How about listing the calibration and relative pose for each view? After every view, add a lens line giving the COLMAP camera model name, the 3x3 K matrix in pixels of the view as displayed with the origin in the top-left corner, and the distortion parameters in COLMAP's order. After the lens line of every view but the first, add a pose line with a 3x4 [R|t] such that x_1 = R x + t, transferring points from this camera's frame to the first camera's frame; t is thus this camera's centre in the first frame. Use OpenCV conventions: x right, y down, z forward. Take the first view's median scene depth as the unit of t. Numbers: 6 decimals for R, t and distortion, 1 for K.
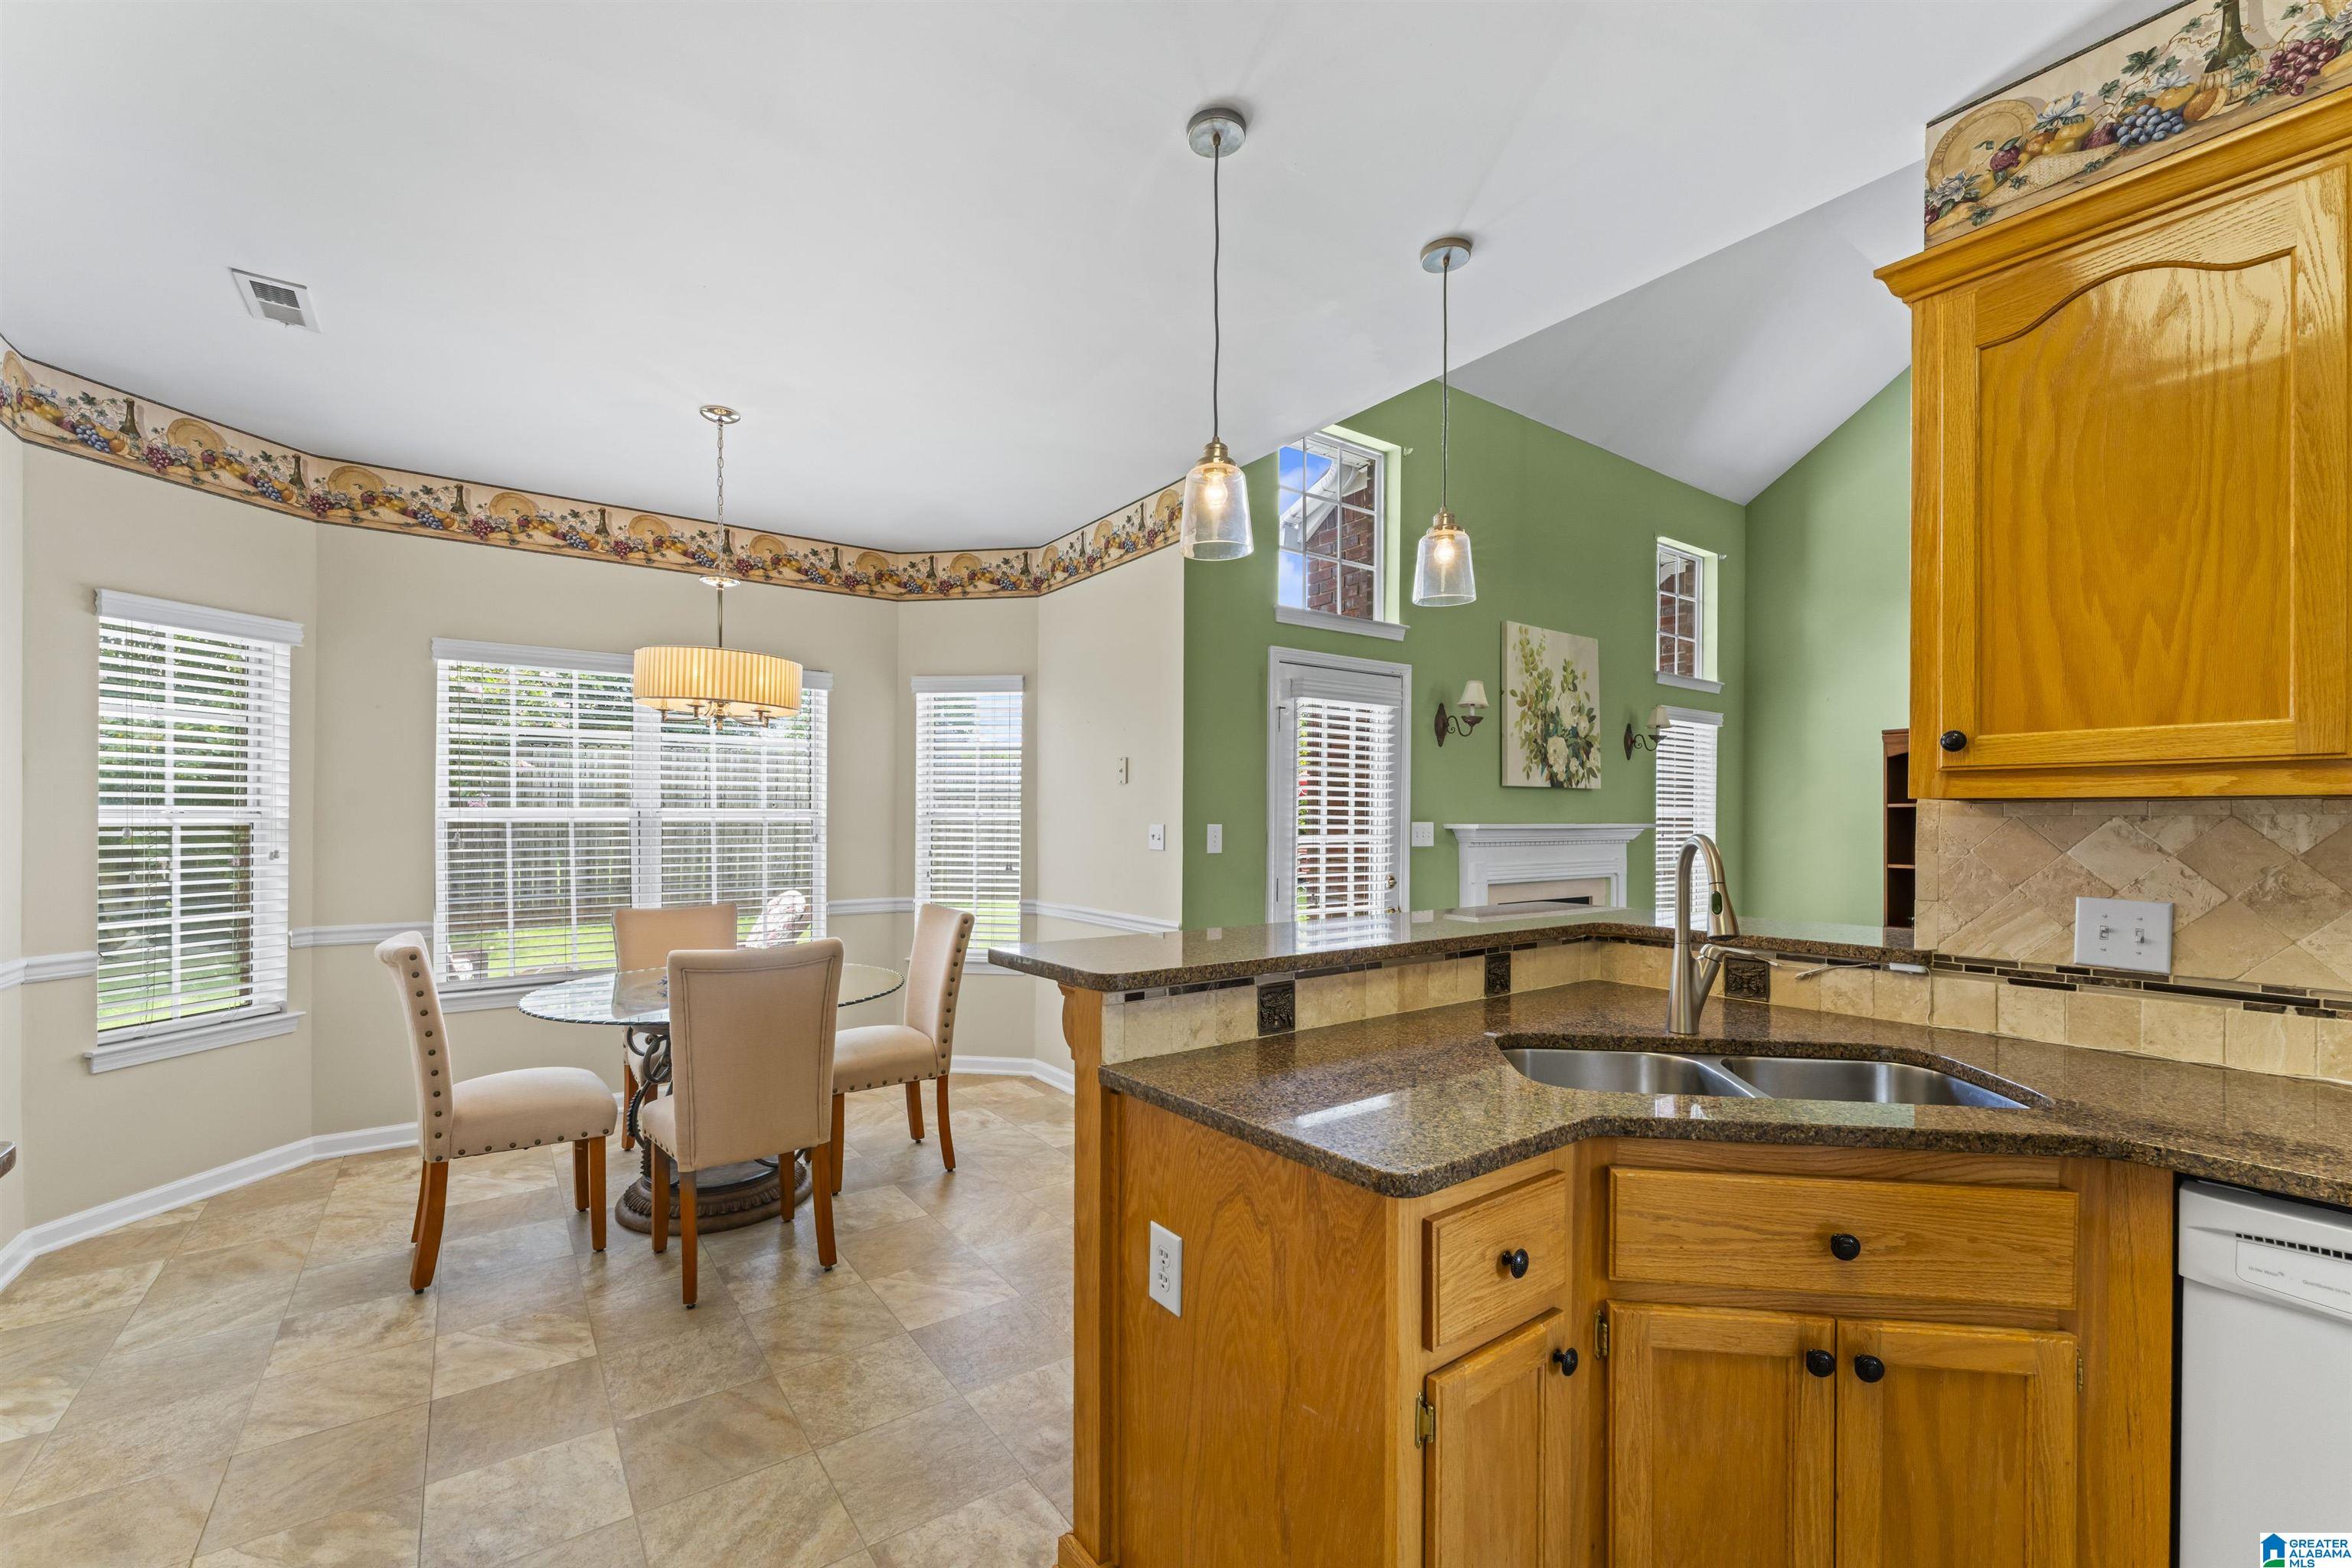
lens RADIAL K [[973.7, 0, 1172.1], [0, 973.7, 818.6], [0, 0, 1]] dist [-0.000520, -0.000516]
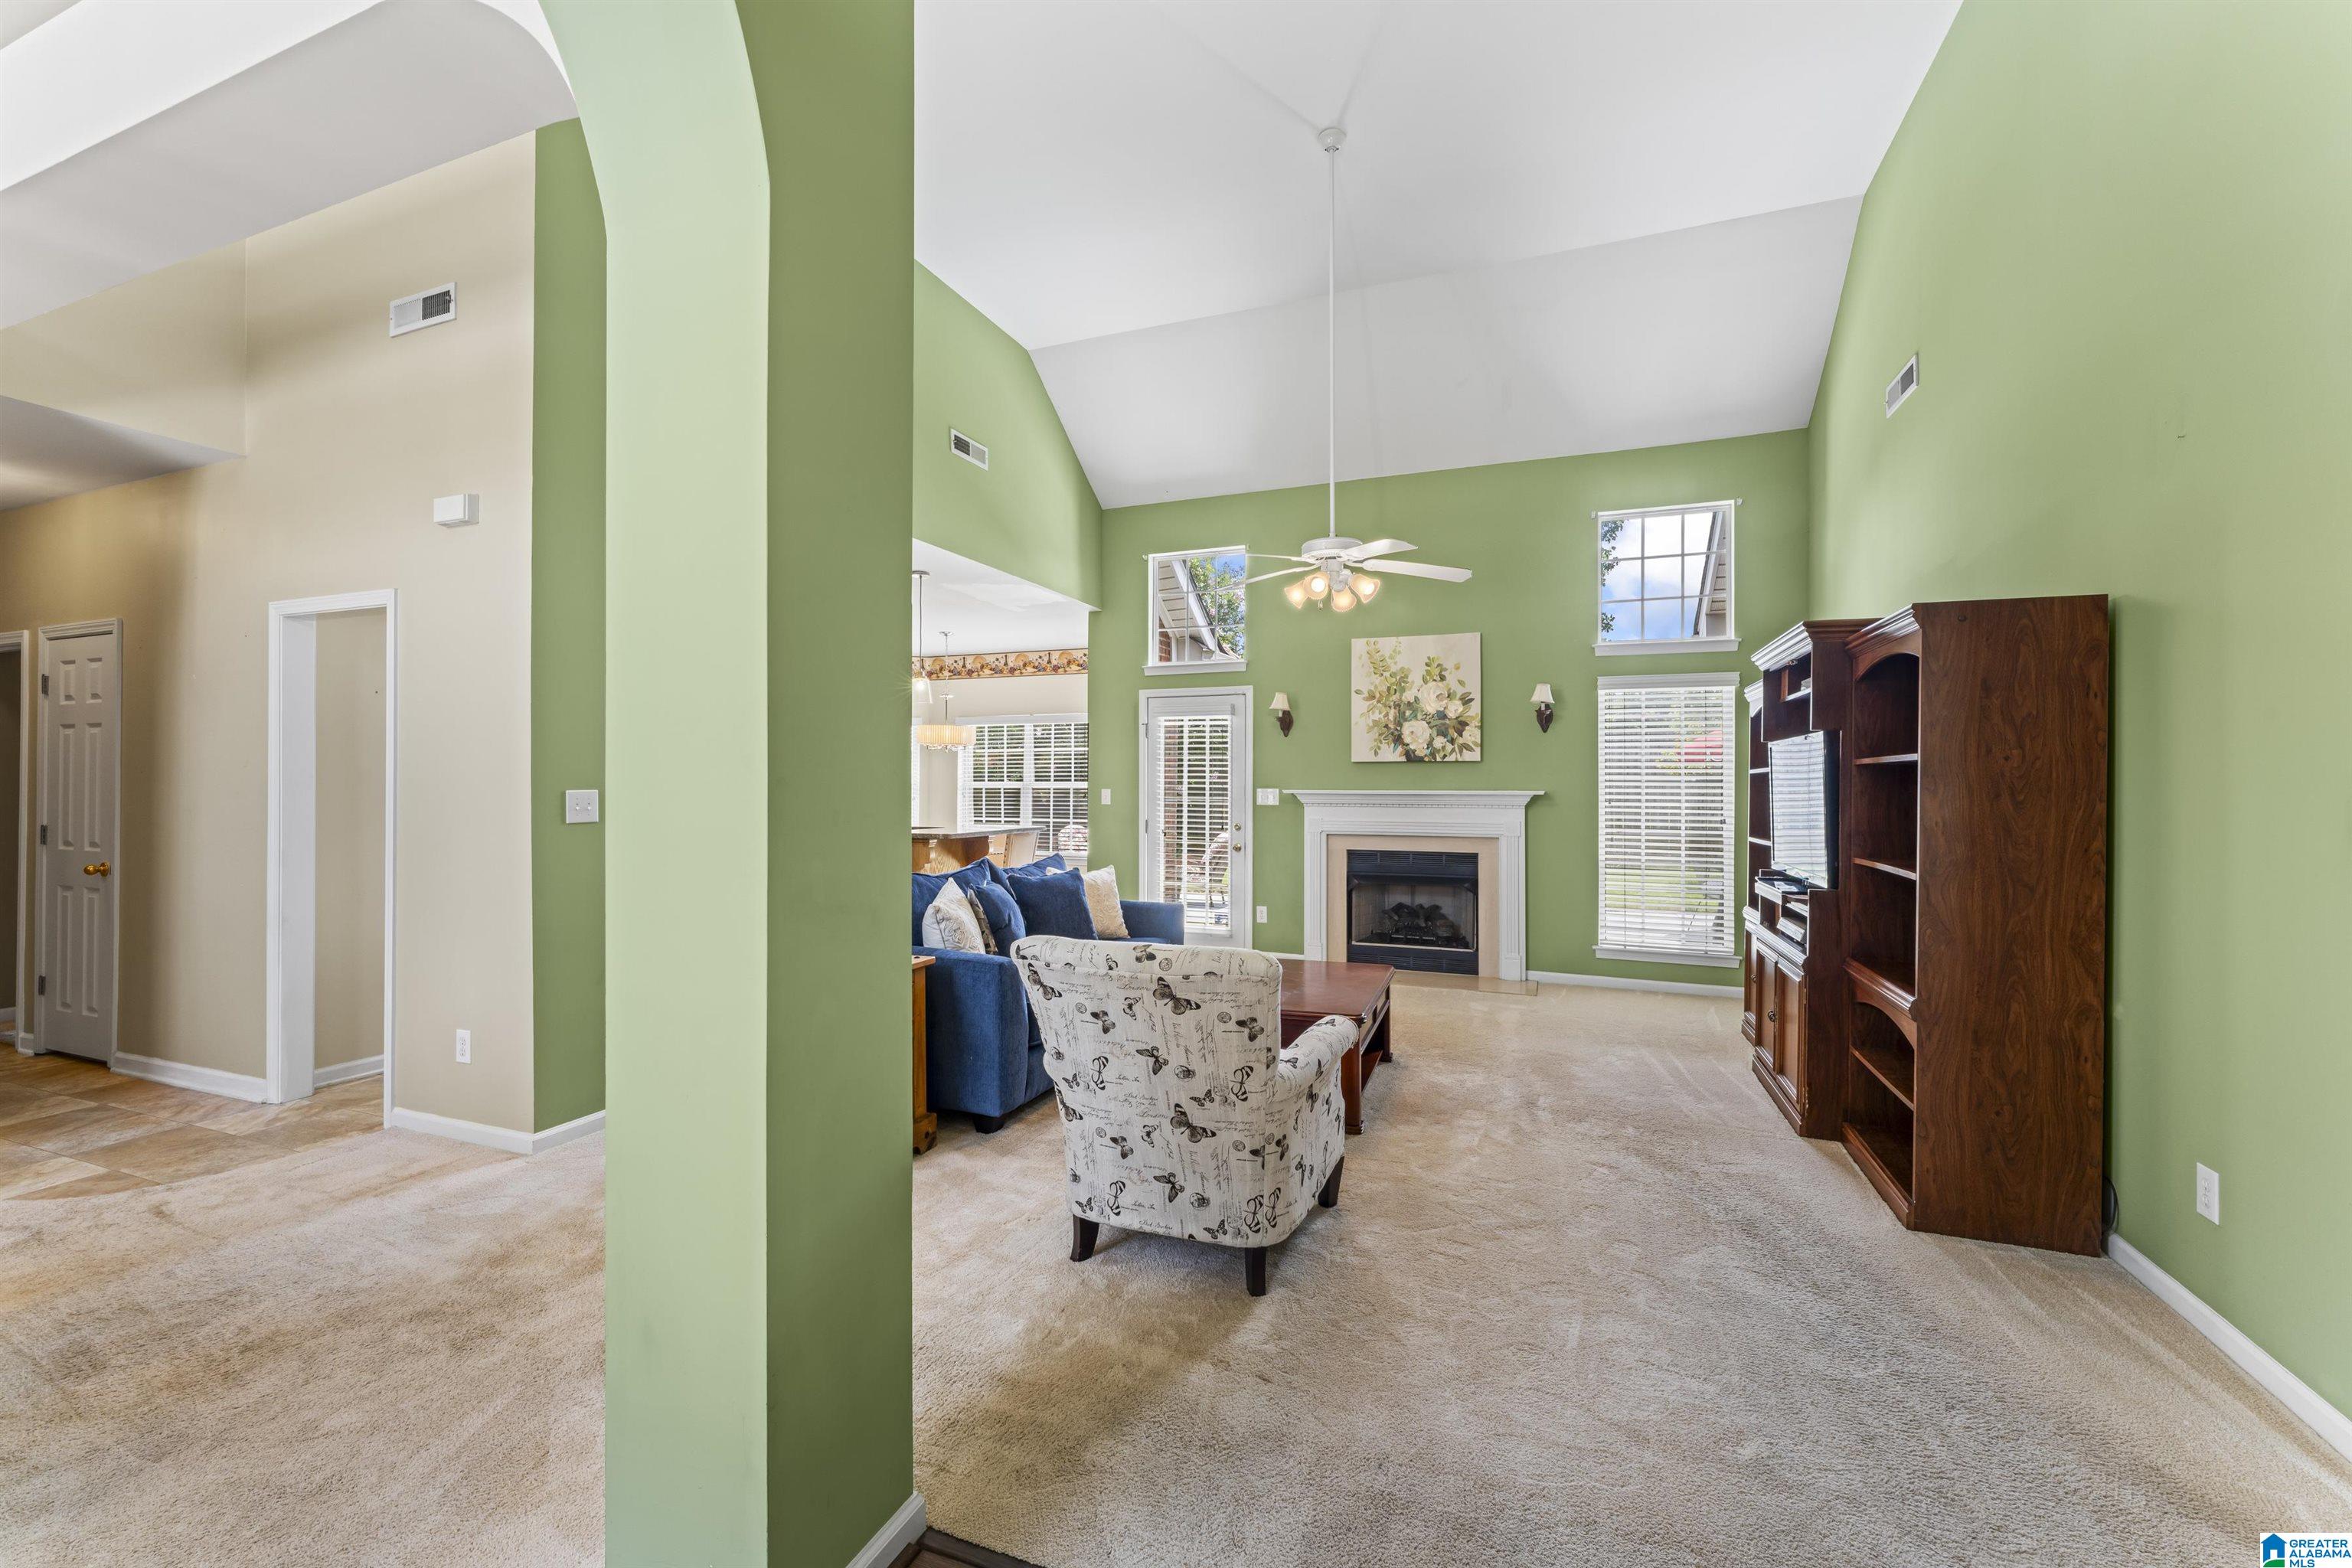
lens RADIAL K [[971.2, 0, 1166.6], [0, 971.2, 793.3], [0, 0, 1]] dist [-0.002501, -0.000054]
pose [[0.533300, 0.004421, -0.845914, 1.714021], [0.000831, 0.999983, 0.005750, 0.002090], [0.845926, -0.003769, 0.533288, 0.087310]]
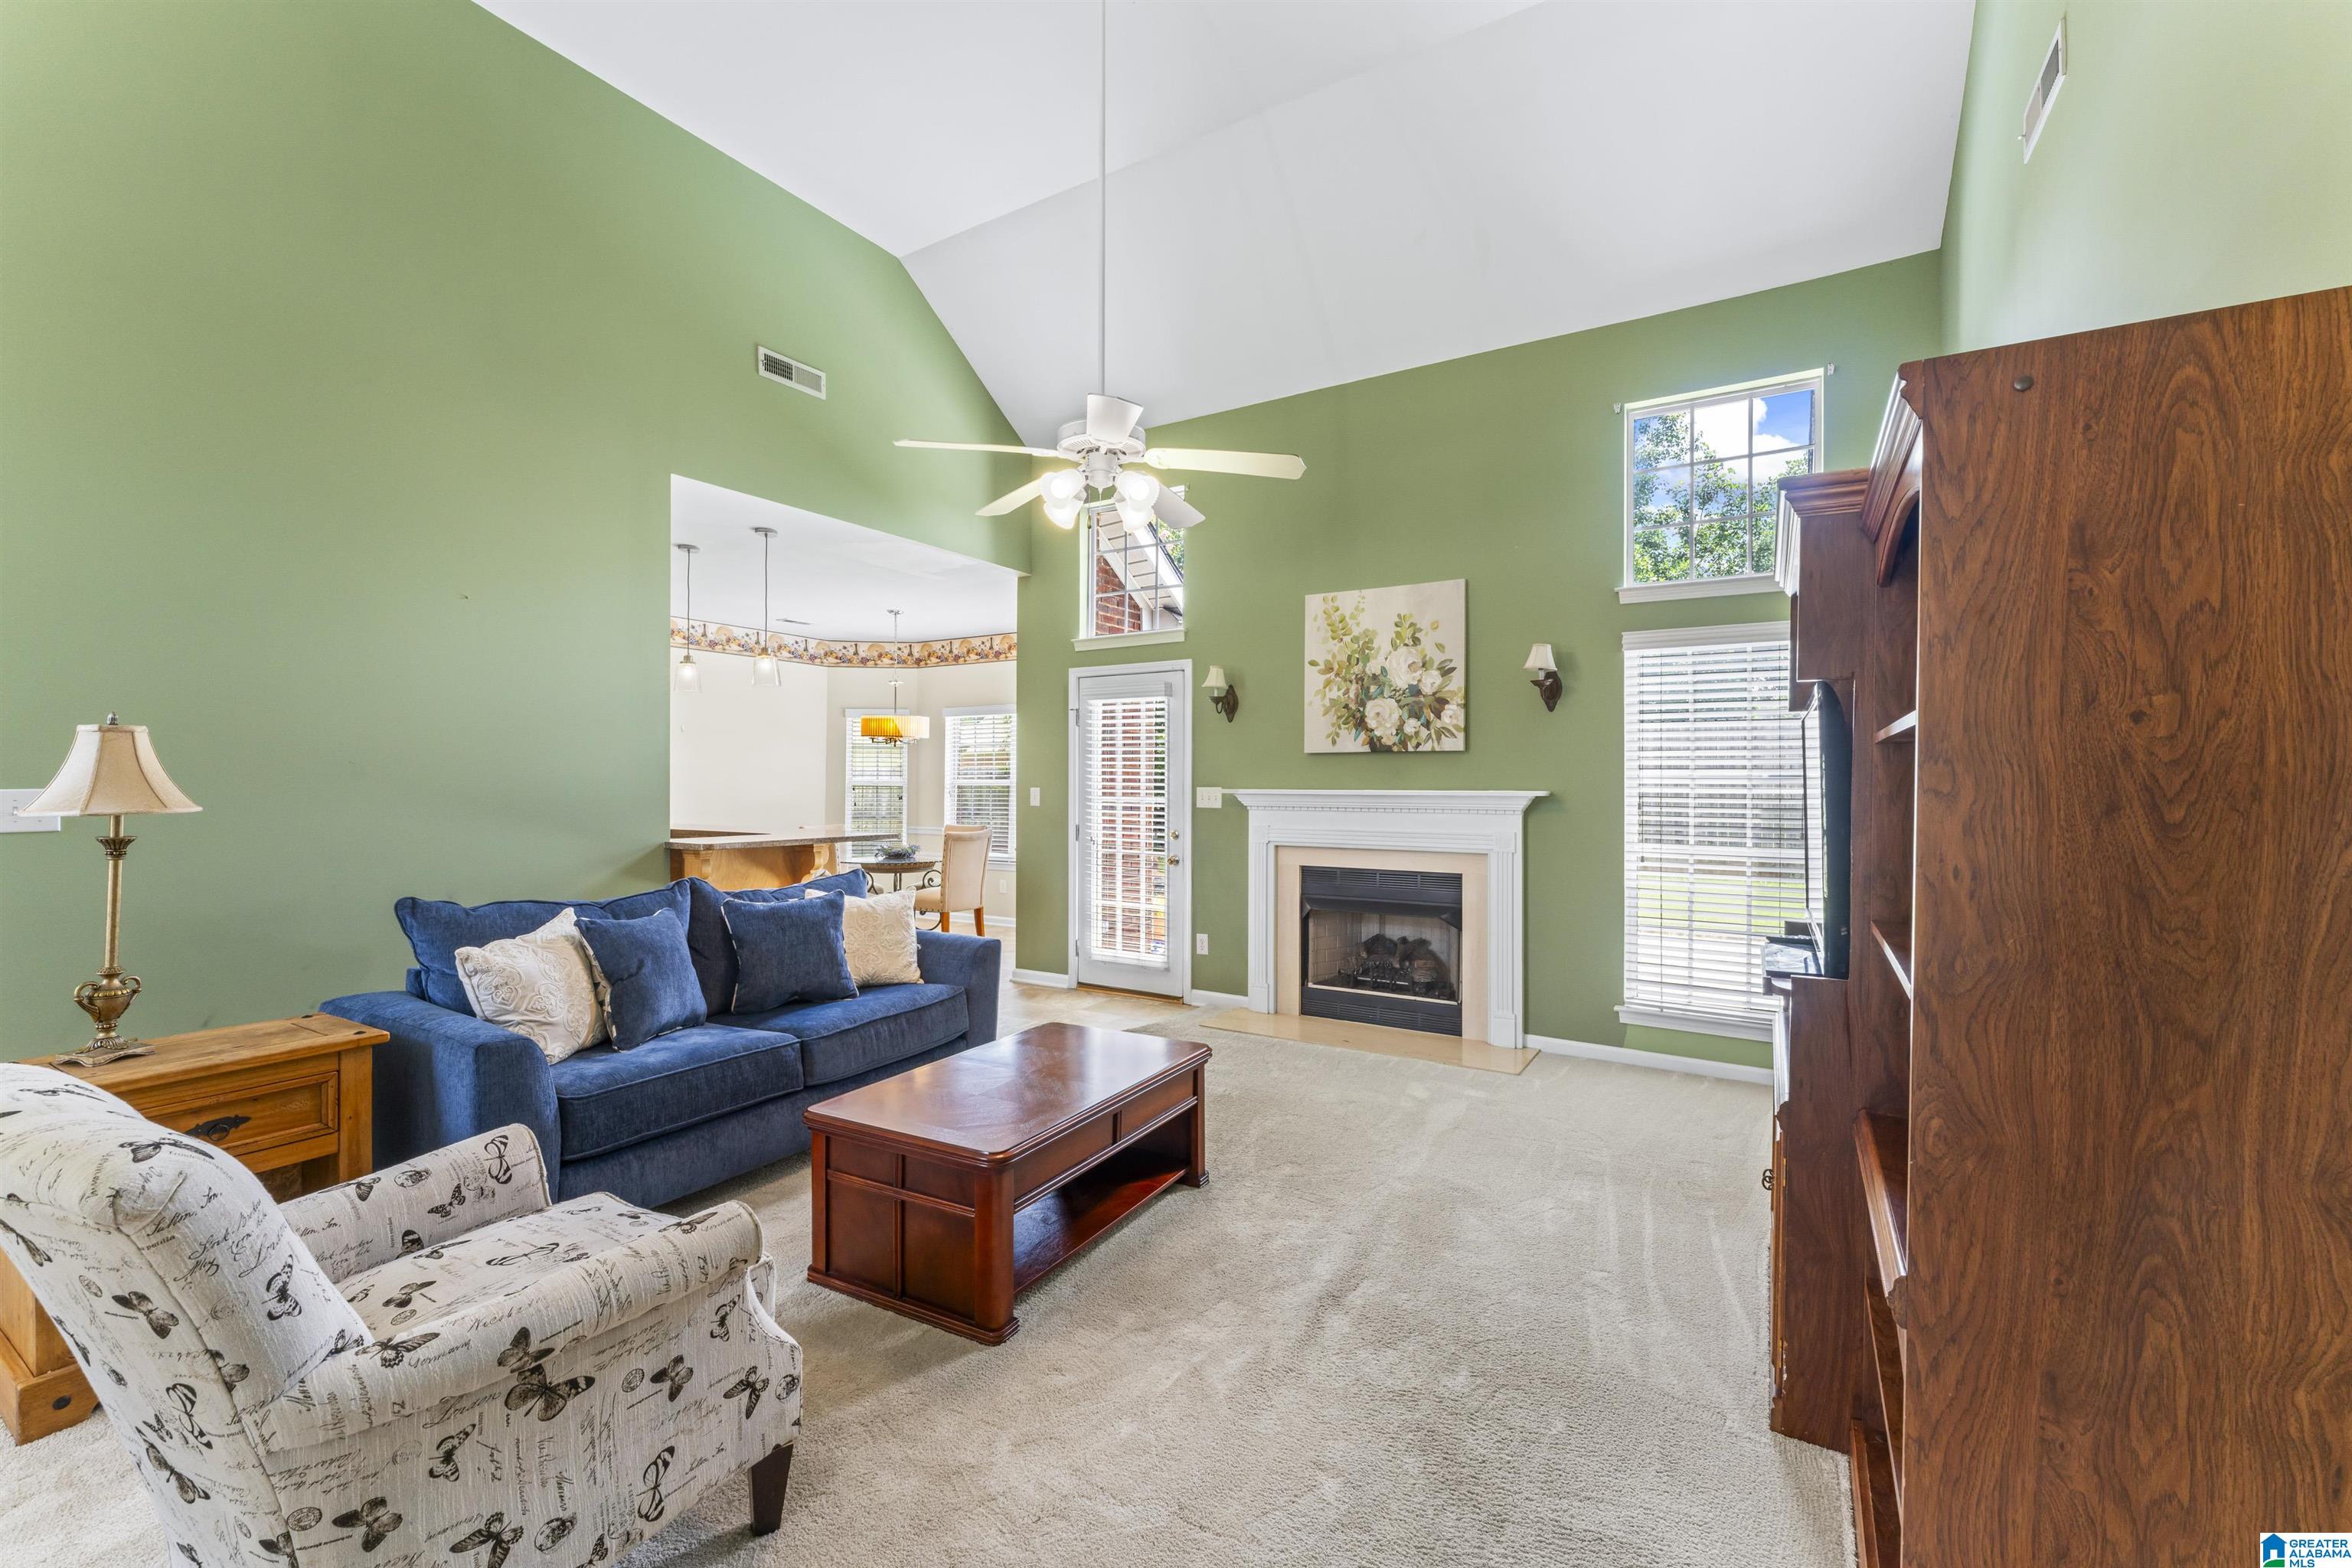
lens RADIAL K [[971.2, 0, 1166.6], [0, 971.2, 793.3], [0, 0, 1]] dist [-0.002501, -0.000054]
pose [[0.379210, 0.007145, -0.925283, 1.601638], [-0.000075, 0.999970, 0.007691, 0.001691], [0.925311, -0.002847, 0.379199, 0.595412]]
